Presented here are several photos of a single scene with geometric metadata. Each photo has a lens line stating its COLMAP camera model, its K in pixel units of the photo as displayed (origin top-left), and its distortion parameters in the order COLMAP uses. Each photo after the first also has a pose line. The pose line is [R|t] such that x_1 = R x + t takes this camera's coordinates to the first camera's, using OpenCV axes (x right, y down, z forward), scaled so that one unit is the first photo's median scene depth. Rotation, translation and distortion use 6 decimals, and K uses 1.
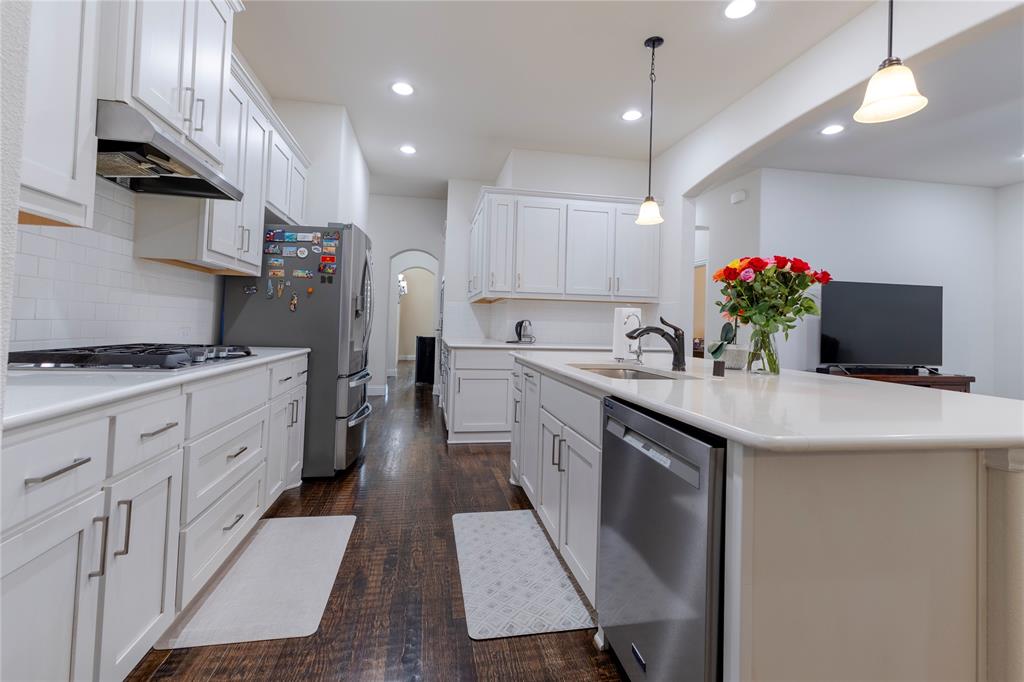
lens RADIAL K [[457.7, 0, 511.3], [0, 457.7, 311.5], [0, 0, 1]] dist [0.000514, 0.002787]
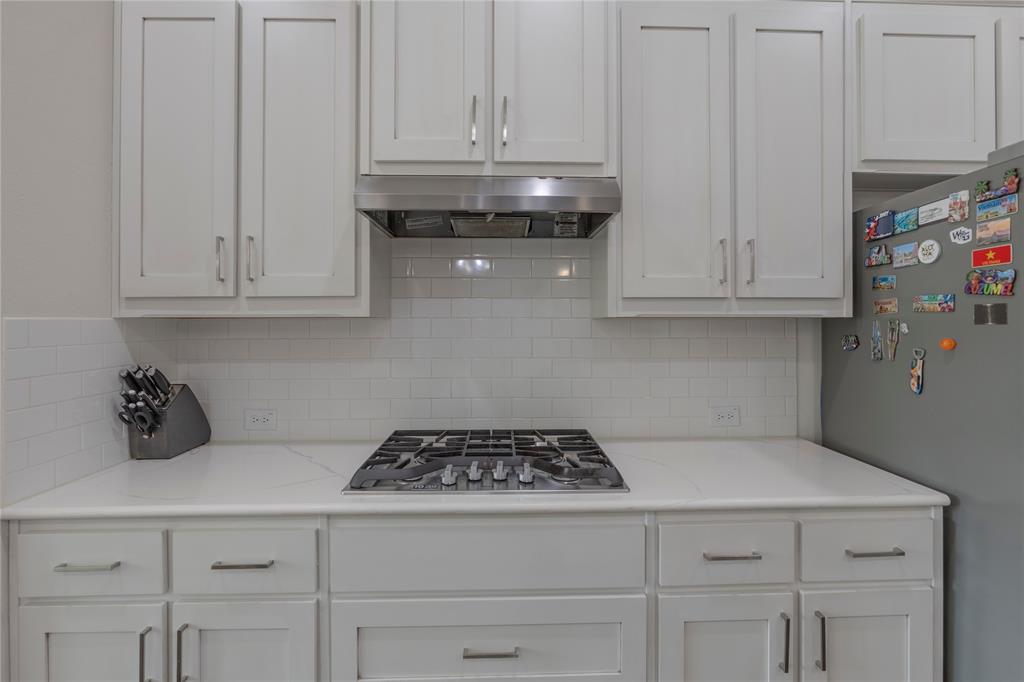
lens RADIAL K [[468.5, 0, 513.7], [0, 468.5, 321.3], [0, 0, 1]] dist [-0.016135, 0.001335]
pose [[-0.150238, -0.034981, -0.988031, 0.005807], [0.025757, 0.998896, -0.039282, -0.060514], [0.988314, -0.031350, -0.149171, 0.700356]]
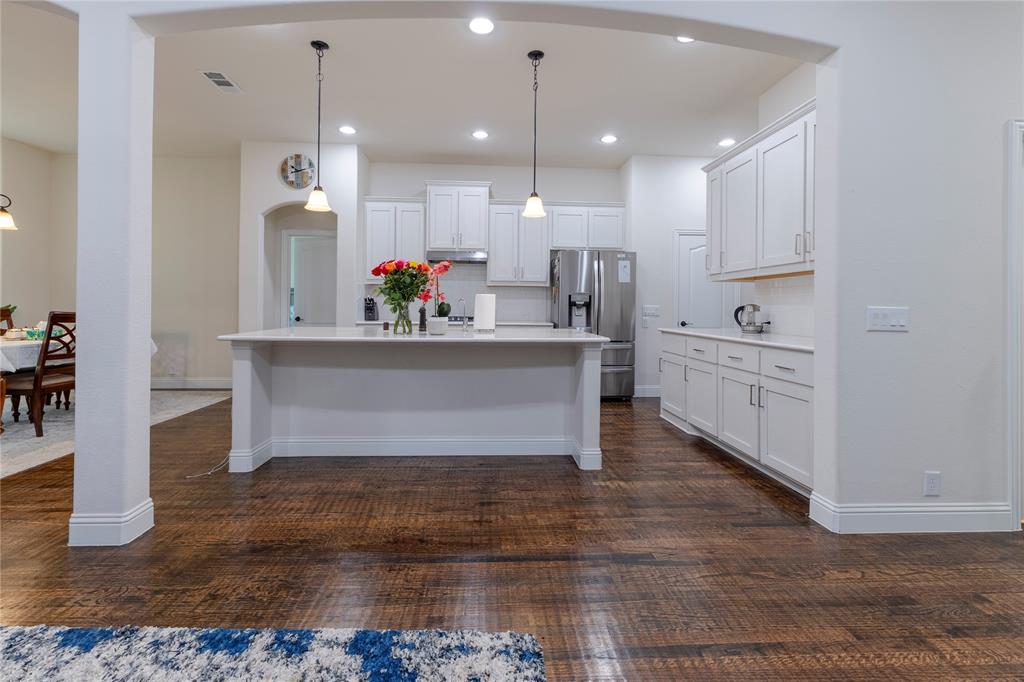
lens RADIAL K [[457.7, 0, 502.7], [0, 457.7, 302.7], [0, 0, 1]] dist [0.000514, 0.002787]
pose [[-0.133834, -0.035429, -0.990370, 1.395216], [0.013750, 0.999198, -0.037603, 0.062765], [0.990908, -0.018651, -0.133240, 1.044268]]
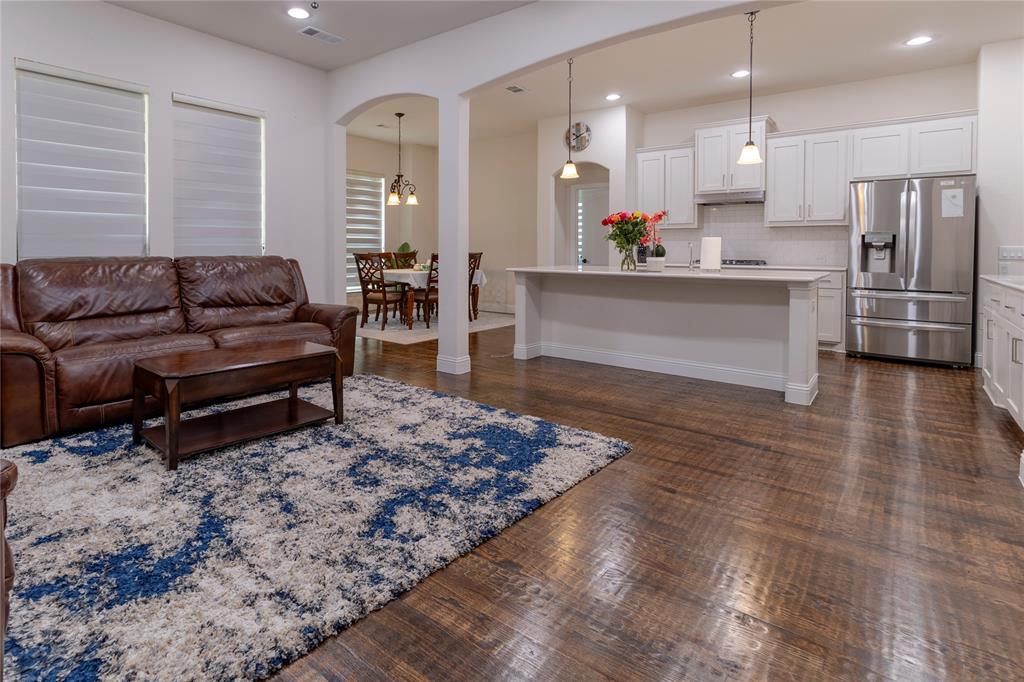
lens RADIAL K [[526.8, 0, 462.2], [0, 526.8, 255.1], [0, 0, 1]] dist [0.018963, -0.001145]
pose [[-0.761071, -0.021291, -0.648319, 1.742832], [-0.006158, 0.999653, -0.025600, 0.088821], [0.648640, -0.015491, -0.760938, 1.533643]]
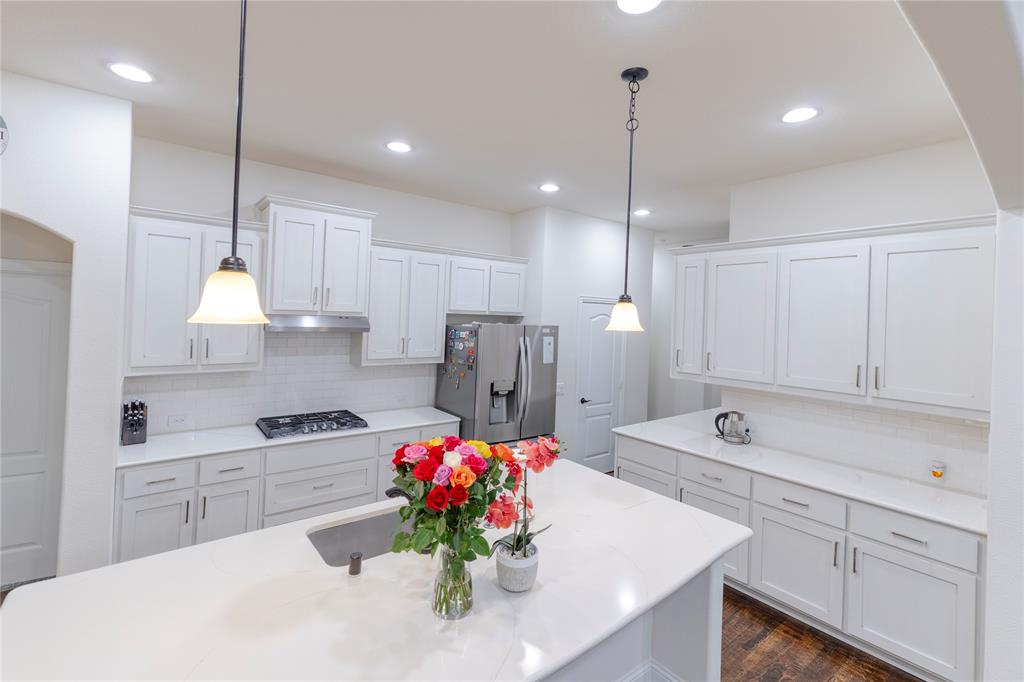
lens RADIAL K [[457.7, 0, 505.7], [0, 457.7, 310.2], [0, 0, 1]] dist [0.000514, 0.002787]
pose [[0.459506, -0.020308, -0.887942, 0.824422], [0.004195, 0.999777, -0.020695, -0.209151], [0.888165, 0.005784, 0.459489, 0.496819]]
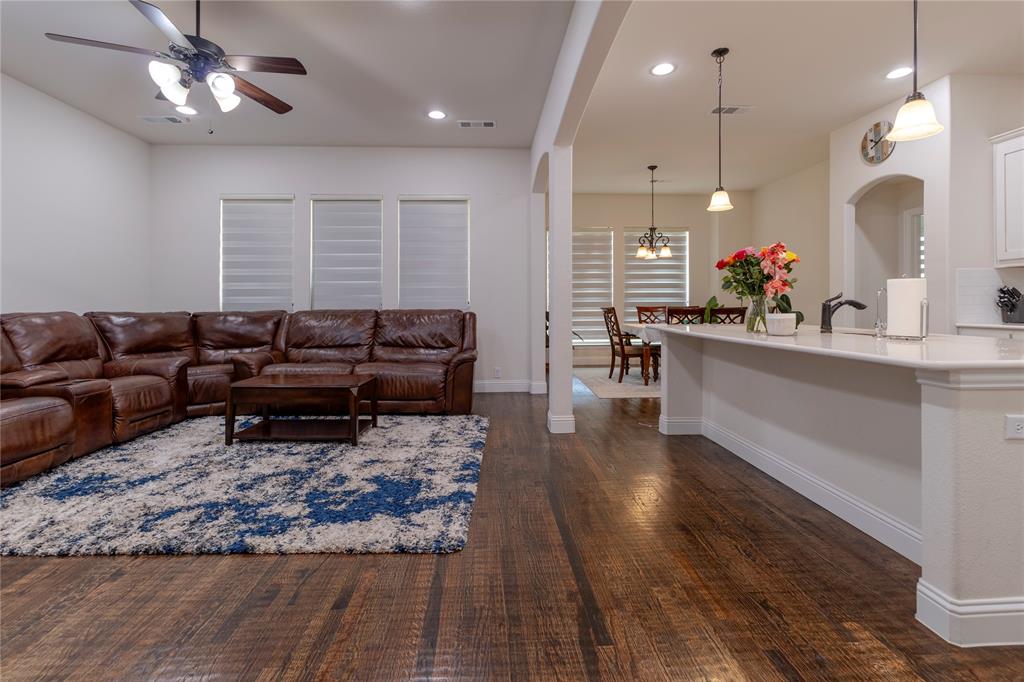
lens RADIAL K [[462.2, 0, 518.8], [0, 462.2, 303.4], [0, 0, 1]] dist [0.003172, 0.001732]
pose [[-0.993354, -0.023065, 0.112766, 0.740925], [-0.025968, 0.999366, -0.024345, 0.068195], [-0.112133, -0.027111, -0.993323, 1.659085]]
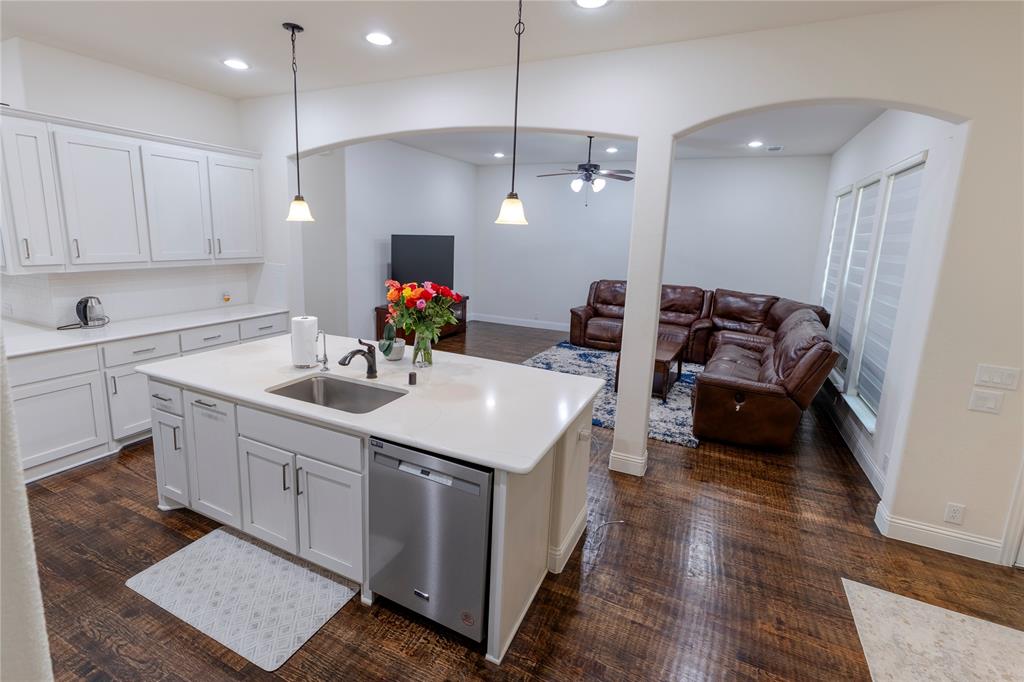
lens RADIAL K [[457.7, 0, 509.1], [0, 457.7, 313.3], [0, 0, 1]] dist [0.000514, 0.002787]
pose [[0.583304, -0.147108, 0.798821, -0.272477], [-0.040740, 0.976926, 0.209655, -0.222108], [-0.811232, -0.154837, 0.563852, 0.003900]]
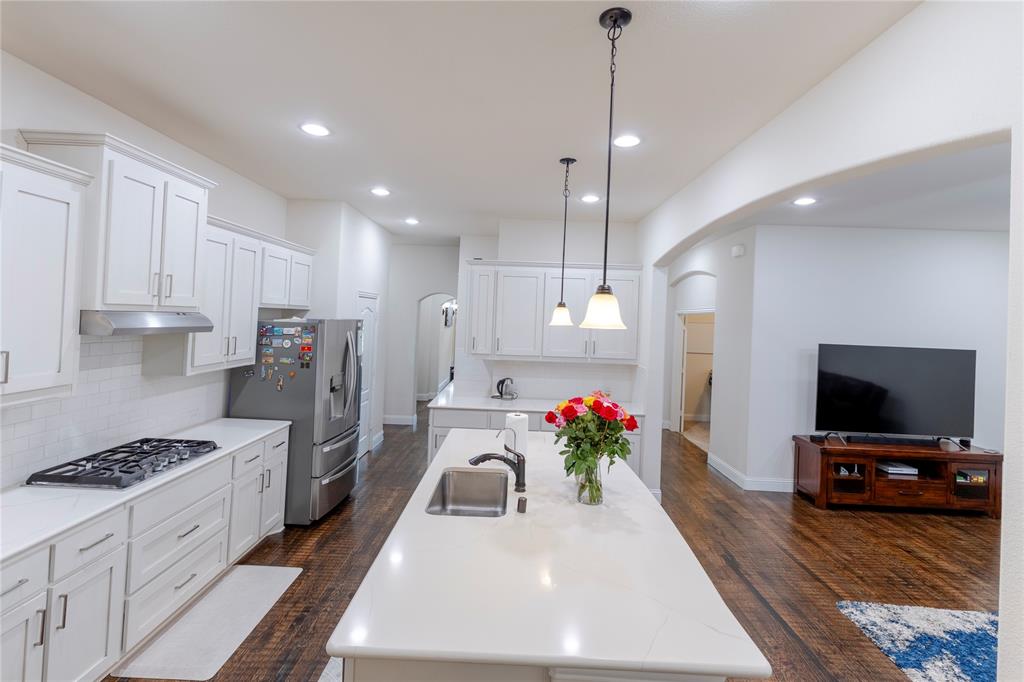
lens RADIAL K [[457.7, 0, 509.5], [0, 457.7, 311.9], [0, 0, 1]] dist [0.000514, 0.002787]
pose [[0.980289, 0.006781, -0.197454, 0.388330], [-0.004882, 0.999937, 0.010104, -0.233417], [0.197511, -0.008941, 0.980260, -0.103541]]
